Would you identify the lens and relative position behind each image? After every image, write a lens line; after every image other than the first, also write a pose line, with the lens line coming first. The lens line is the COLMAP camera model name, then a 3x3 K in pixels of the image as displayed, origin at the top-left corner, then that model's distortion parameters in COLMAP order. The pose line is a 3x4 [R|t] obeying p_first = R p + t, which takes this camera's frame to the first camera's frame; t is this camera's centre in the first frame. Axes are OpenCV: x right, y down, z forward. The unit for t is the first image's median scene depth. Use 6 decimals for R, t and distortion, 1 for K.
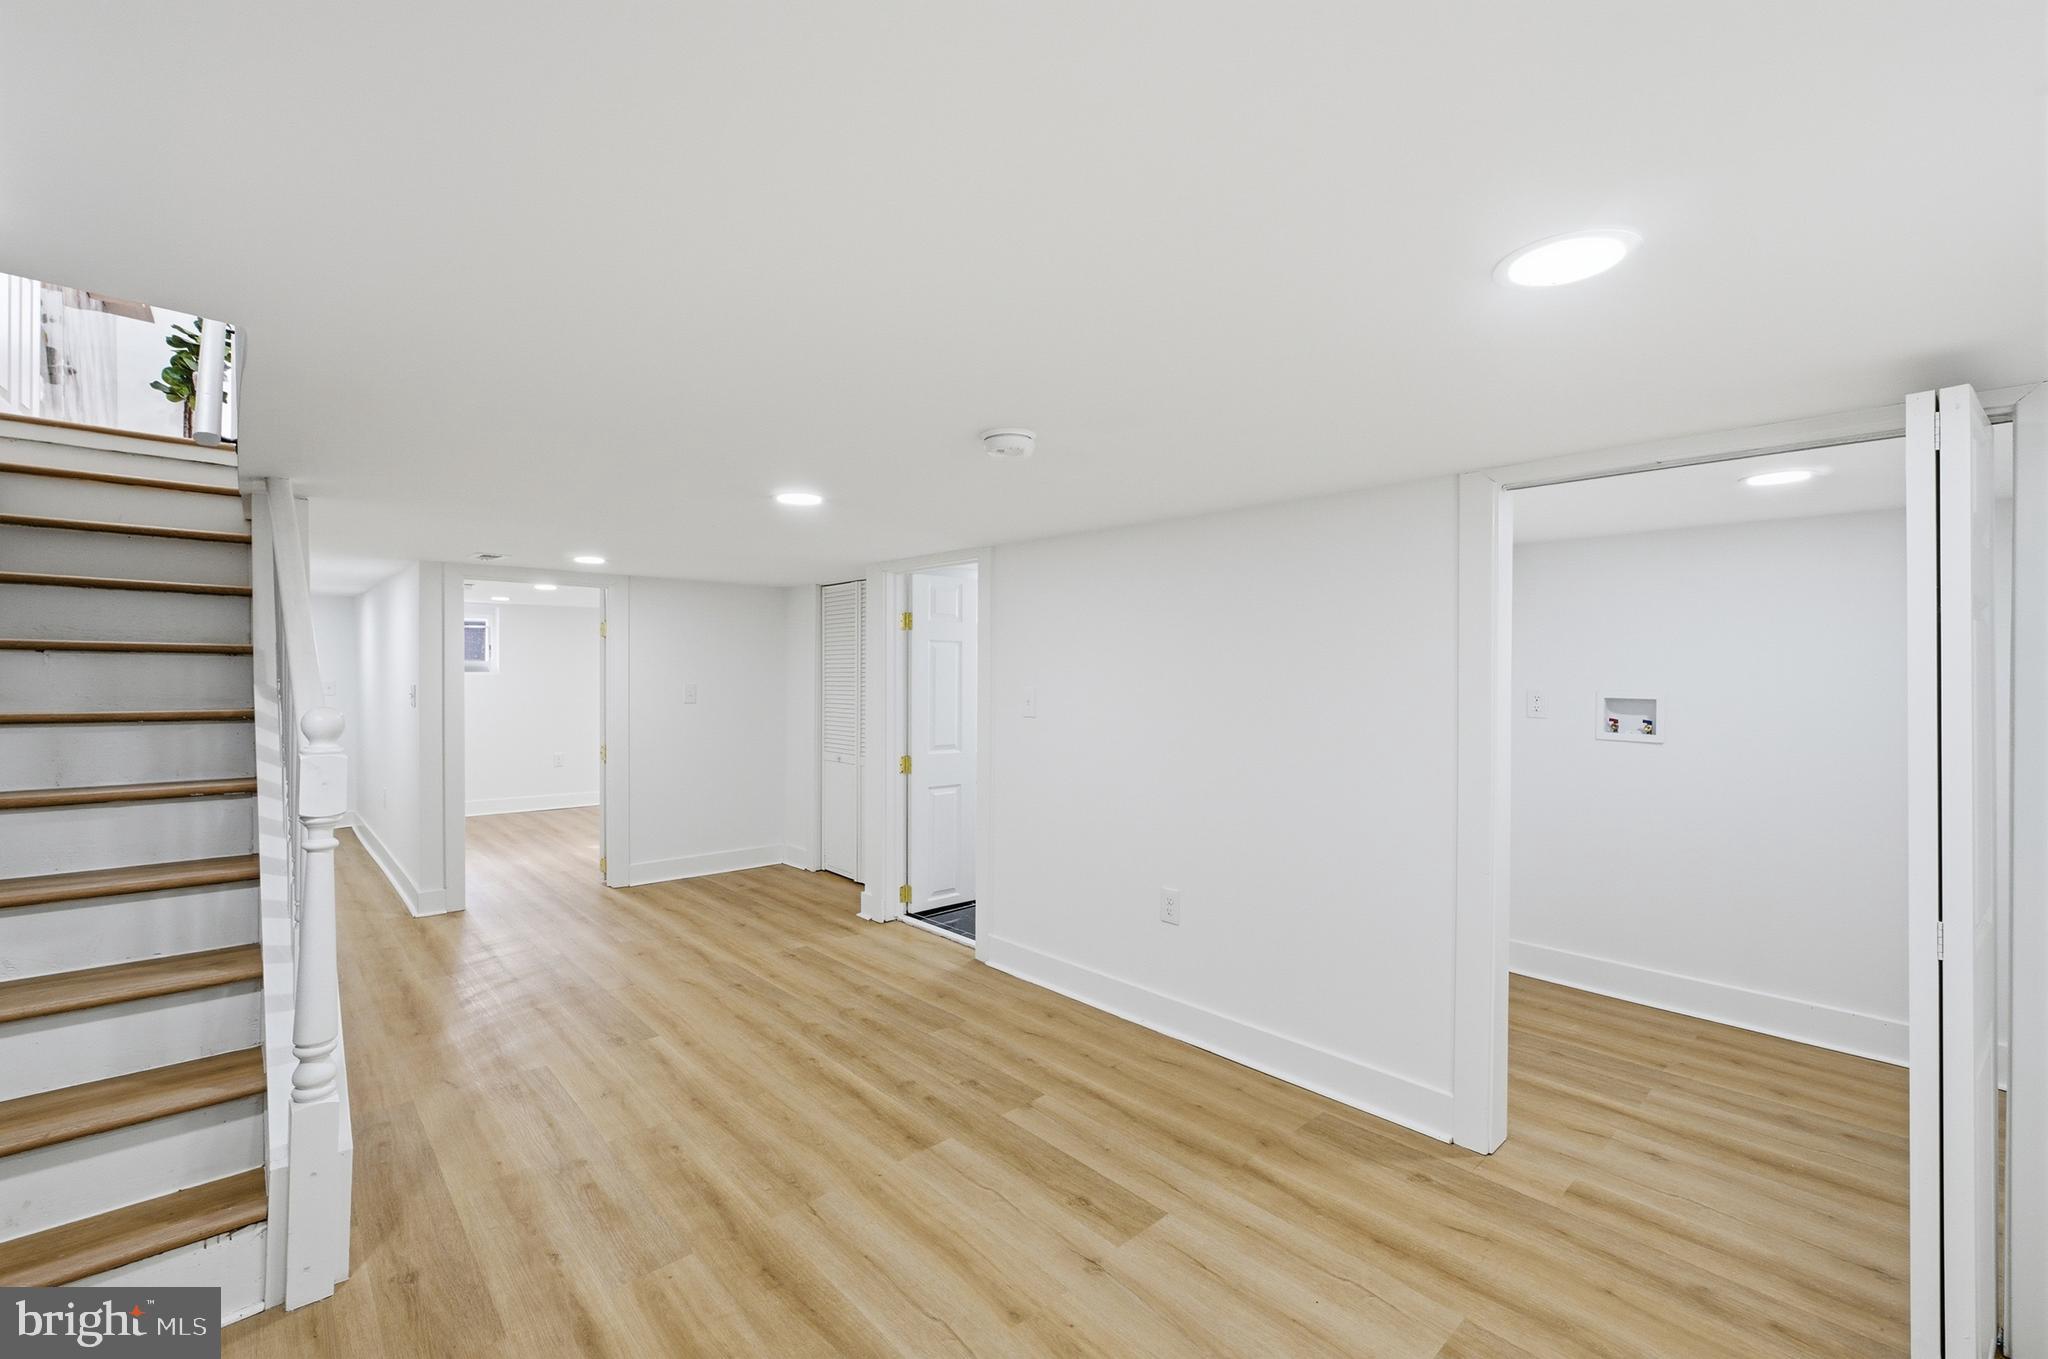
lens RADIAL K [[871.5, 0, 1021.7], [0, 871.5, 674.4], [0, 0, 1]] dist [-0.012534, 0.005471]
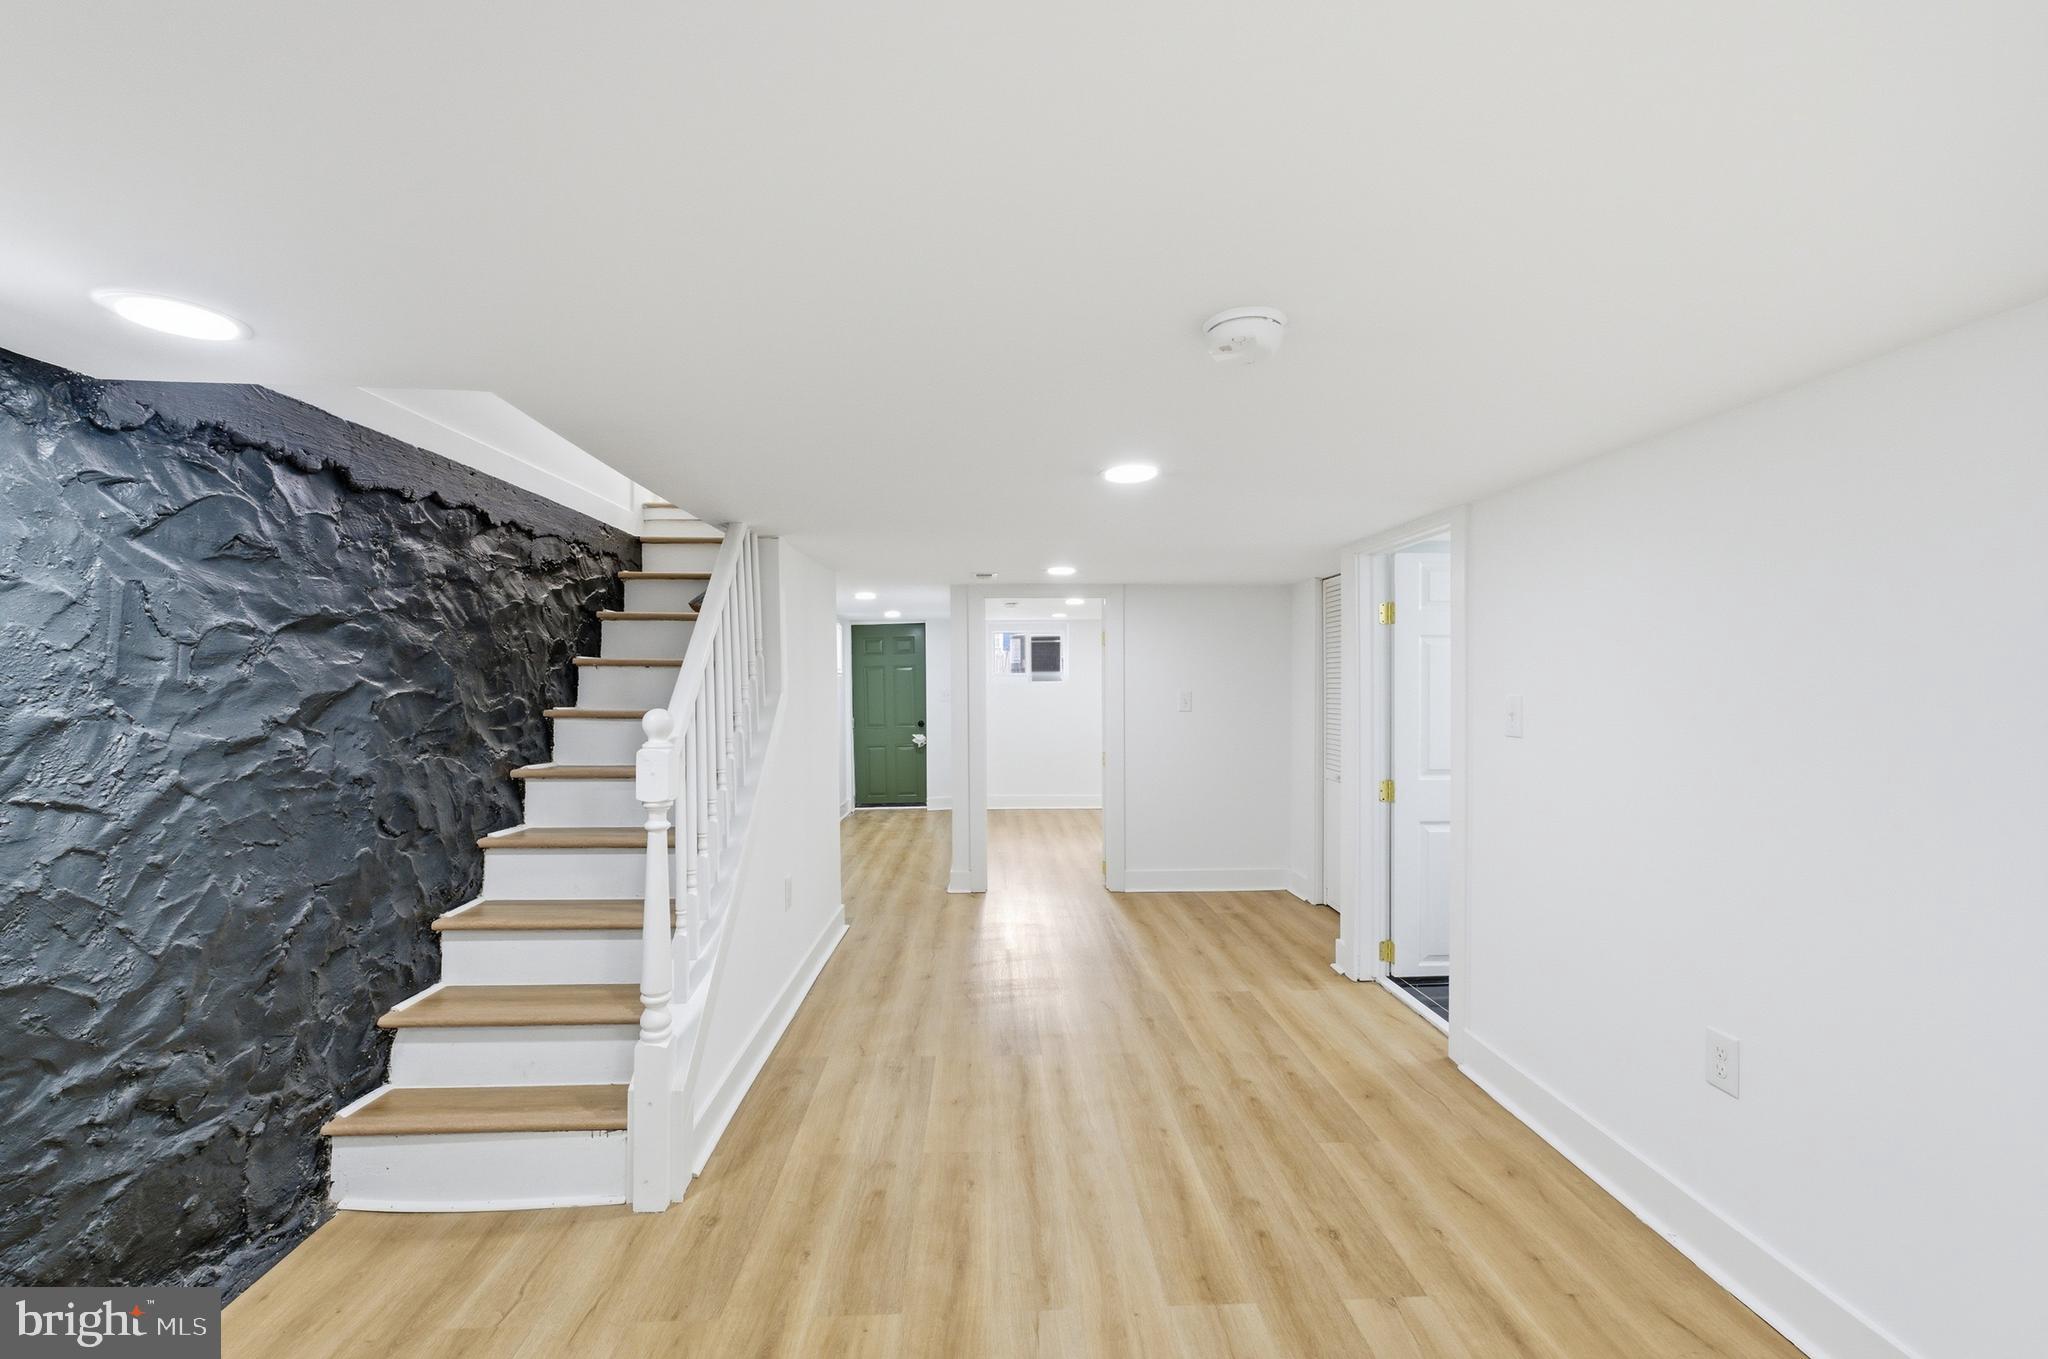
lens RADIAL K [[878.3, 0, 1017.0], [0, 878.3, 684.7], [0, 0, 1]] dist [-0.015697, 0.005576]
pose [[0.763517, -0.004452, -0.645772, 0.192040], [0.005420, 0.999985, -0.000487, 0.005261], [0.645765, -0.003129, 0.763530, 0.238257]]
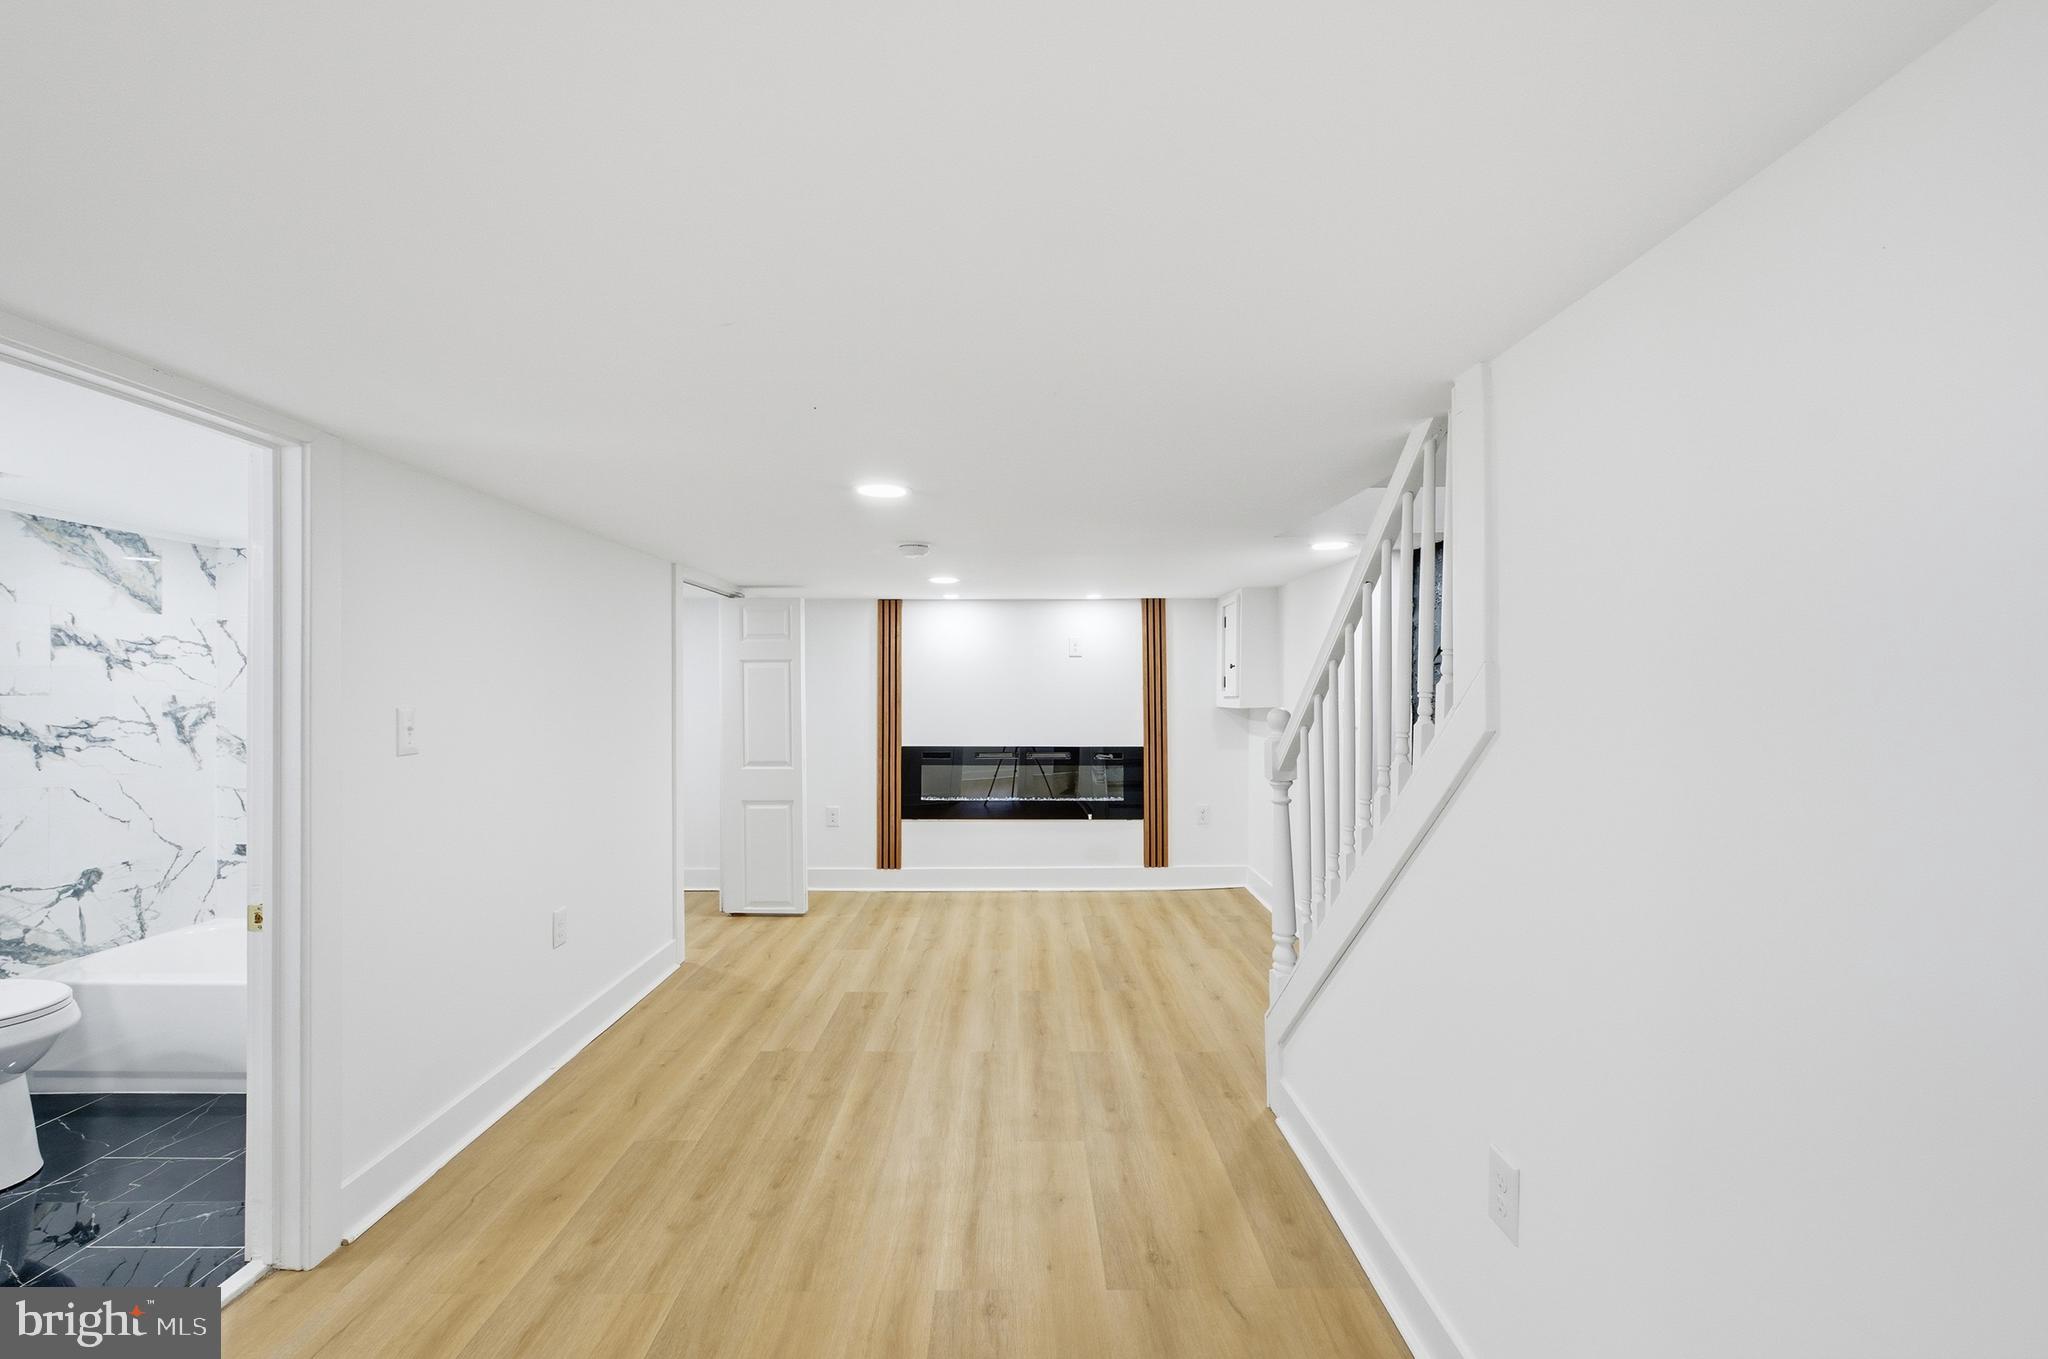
lens RADIAL K [[871.5, 0, 1021.7], [0, 871.5, 674.4], [0, 0, 1]] dist [-0.012534, 0.005471]
pose [[-0.745925, 0.004978, 0.666012, -0.856544], [-0.003546, 0.999928, -0.011445, -0.000832], [-0.666021, -0.010898, -0.745854, 1.403867]]
